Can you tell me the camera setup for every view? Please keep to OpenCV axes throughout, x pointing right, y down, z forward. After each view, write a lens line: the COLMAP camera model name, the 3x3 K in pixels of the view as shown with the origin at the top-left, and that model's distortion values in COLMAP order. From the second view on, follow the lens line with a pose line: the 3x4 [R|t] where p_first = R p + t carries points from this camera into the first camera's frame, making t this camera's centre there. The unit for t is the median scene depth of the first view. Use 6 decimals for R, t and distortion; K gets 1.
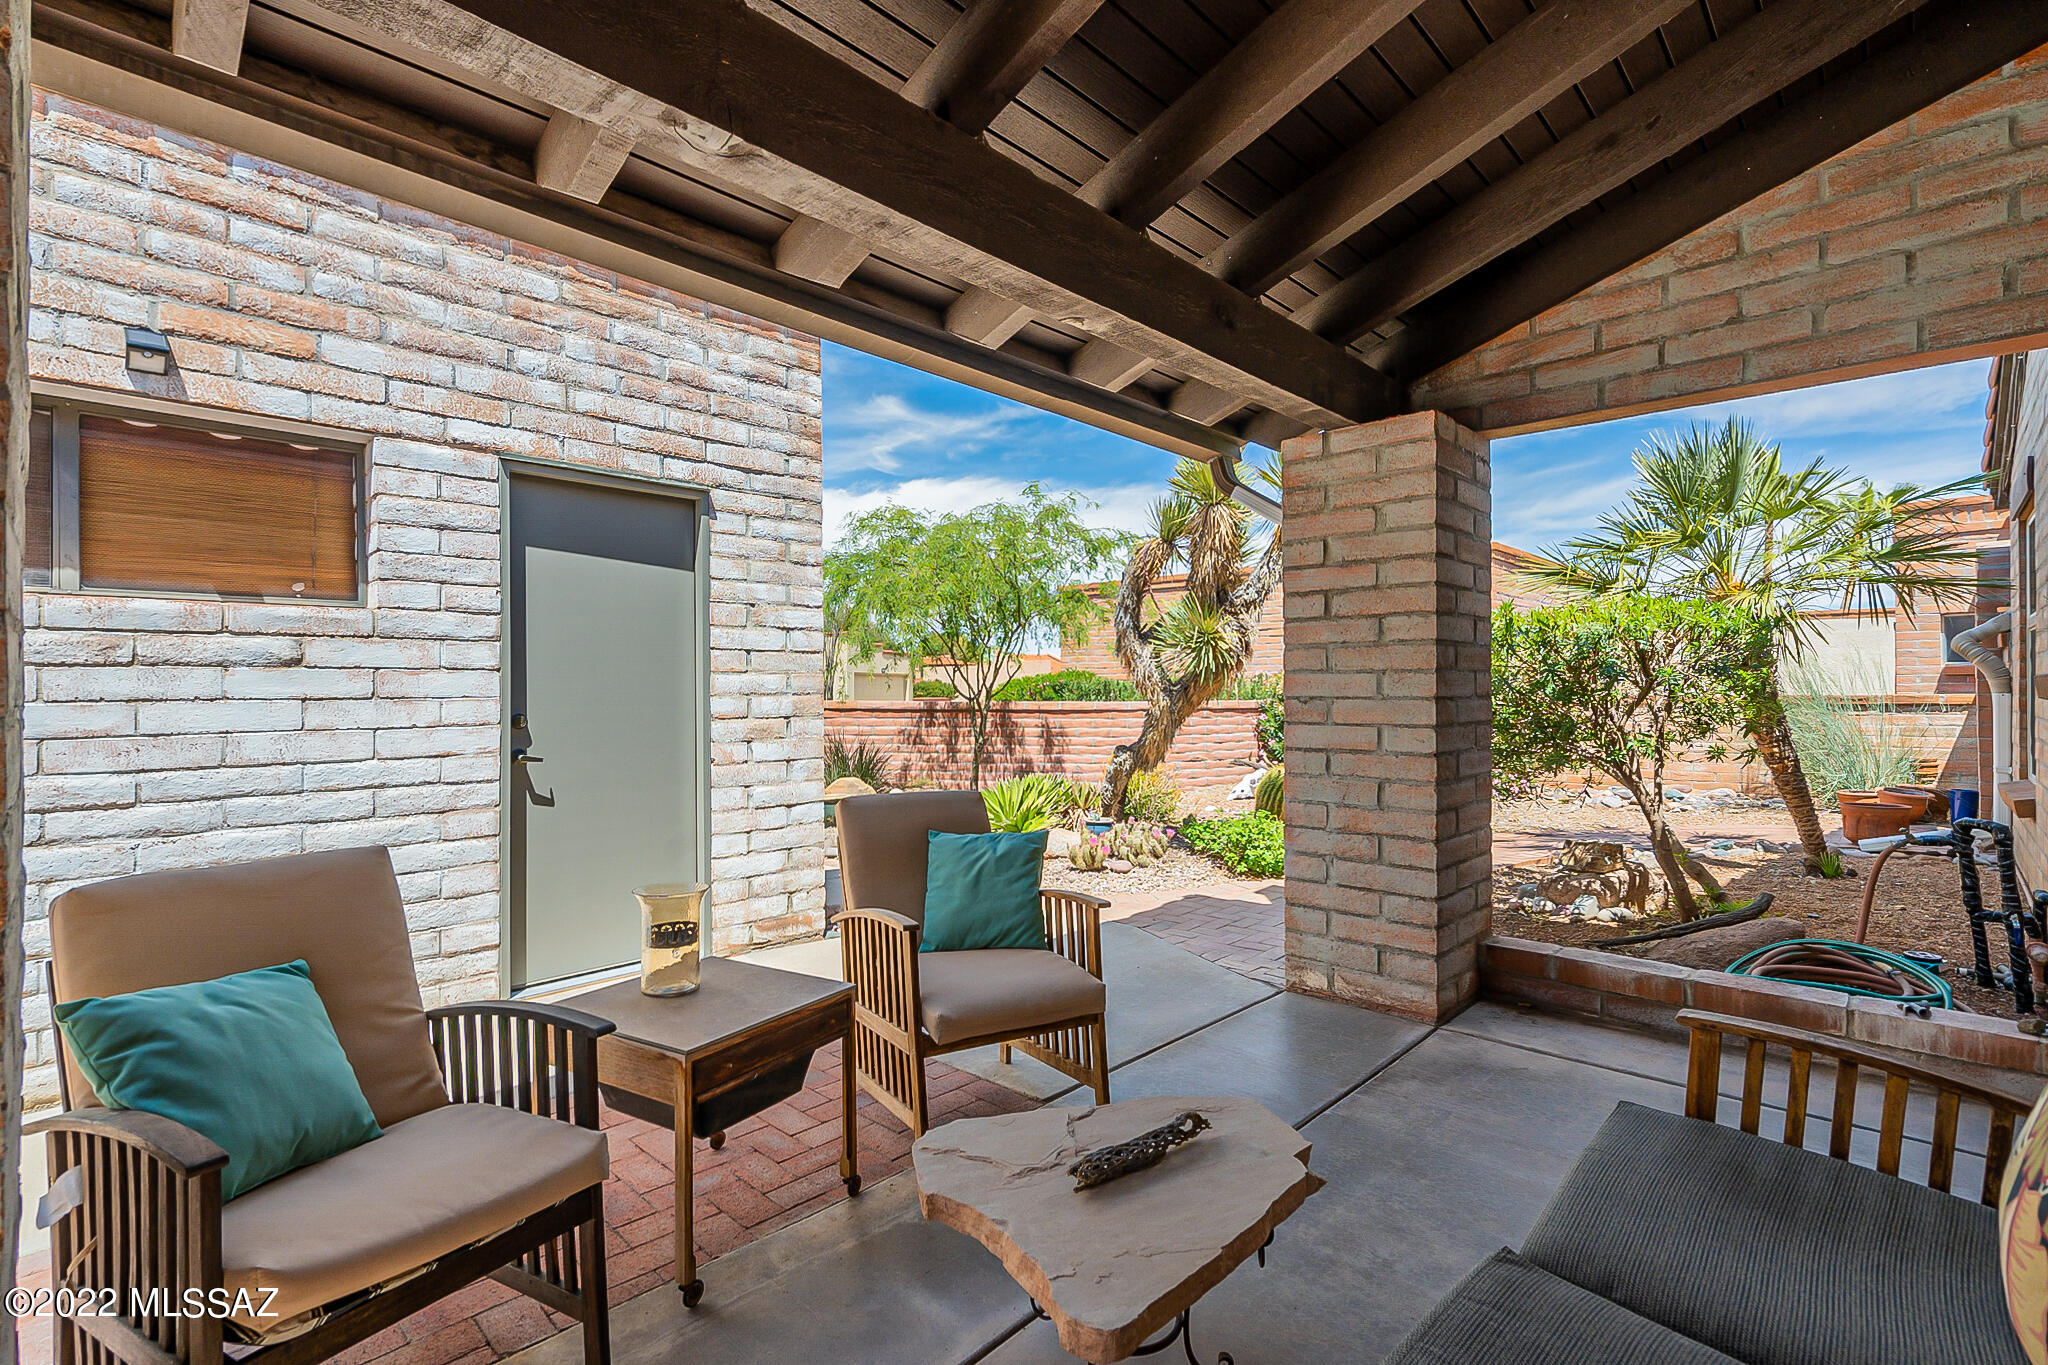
lens RADIAL K [[929.9, 0, 1030.2], [0, 929.9, 689.1], [0, 0, 1]] dist [-0.002191, 0.000304]
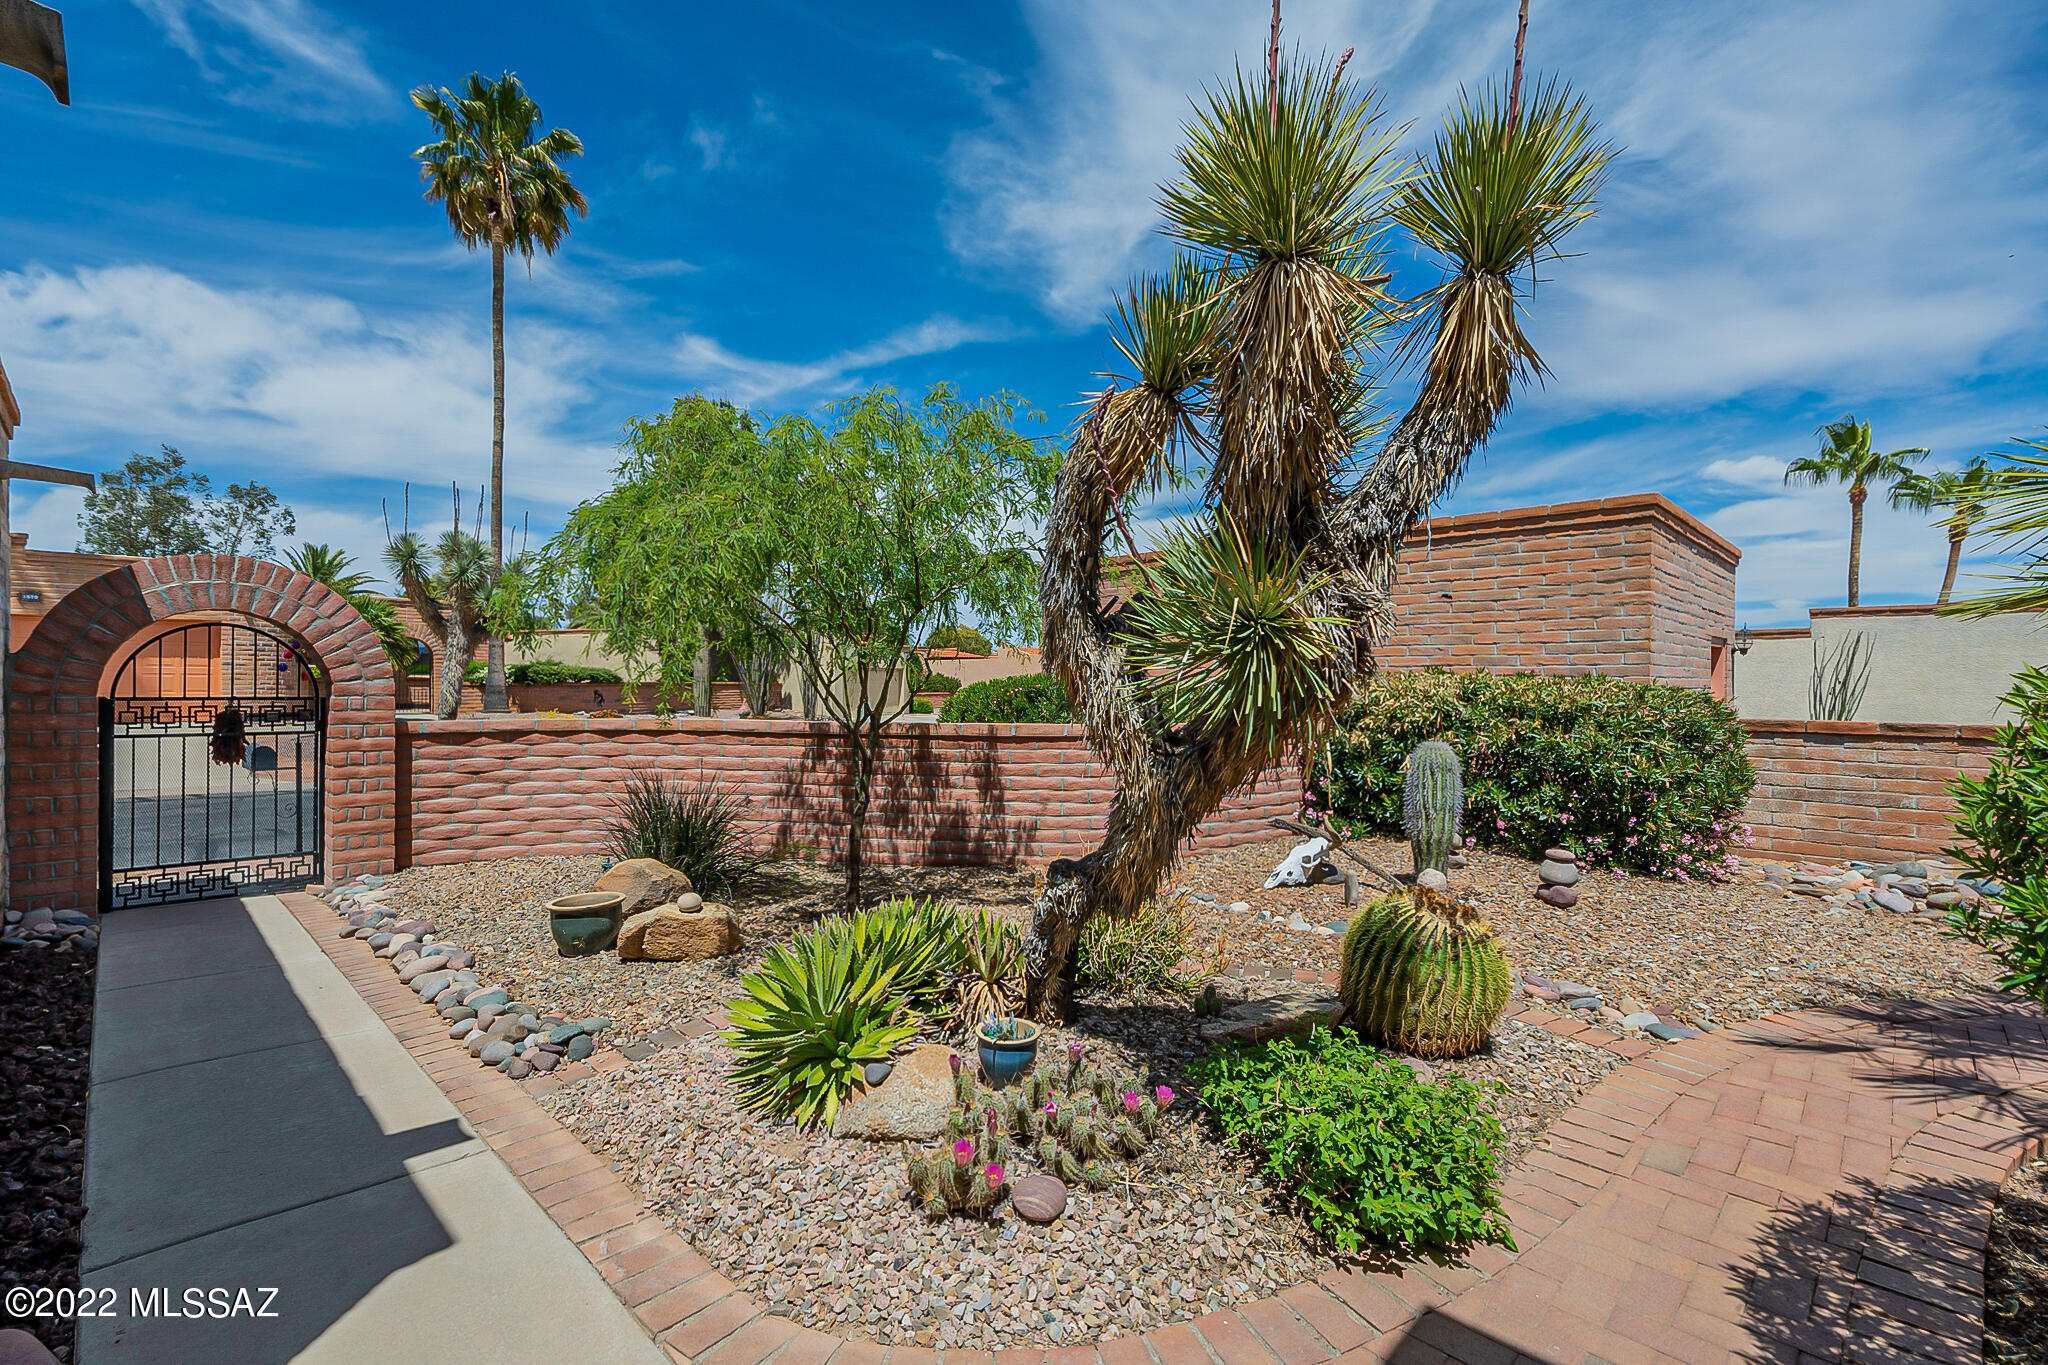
lens RADIAL K [[929.9, 0, 1019.6], [0, 929.9, 687.3], [0, 0, 1]] dist [-0.002191, 0.000304]
pose [[0.999705, 0.006004, -0.023541, 0.092700], [-0.005843, 0.999959, 0.006896, -0.030944], [0.023582, -0.006756, 0.999699, 0.571396]]
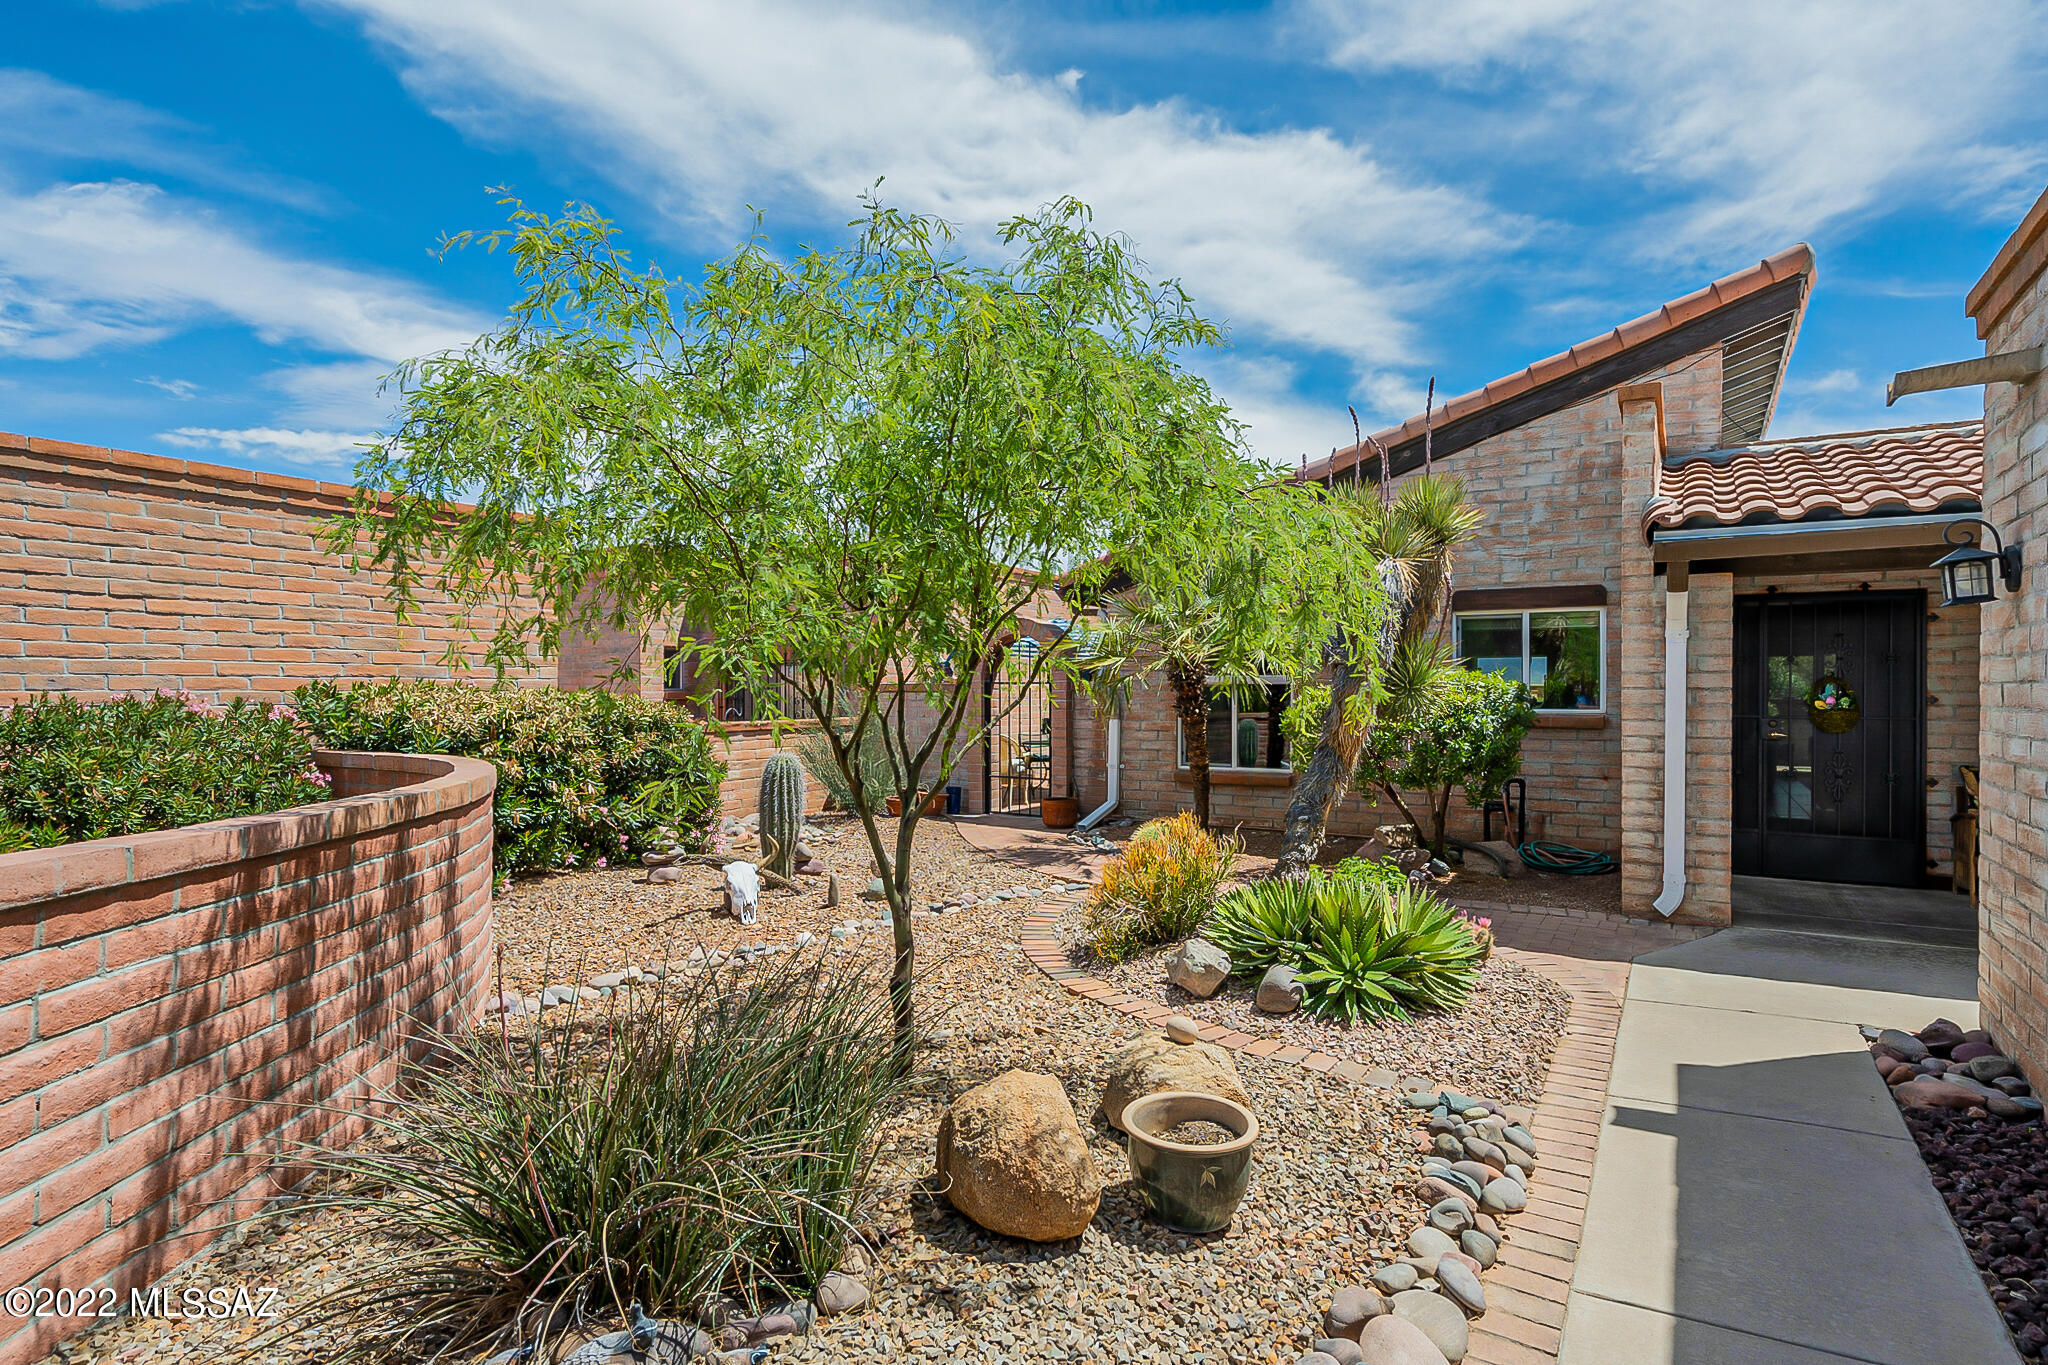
lens RADIAL K [[1066.3, 0, 1021.7], [0, 1066.3, 674.1], [0, 0, 1]] dist [0.007009, 0.004668]
pose [[-0.214332, 0.017573, 0.976603, -0.733825], [-0.006195, 0.999794, -0.019350, -0.037865], [-0.976741, -0.010197, -0.214179, 1.505271]]
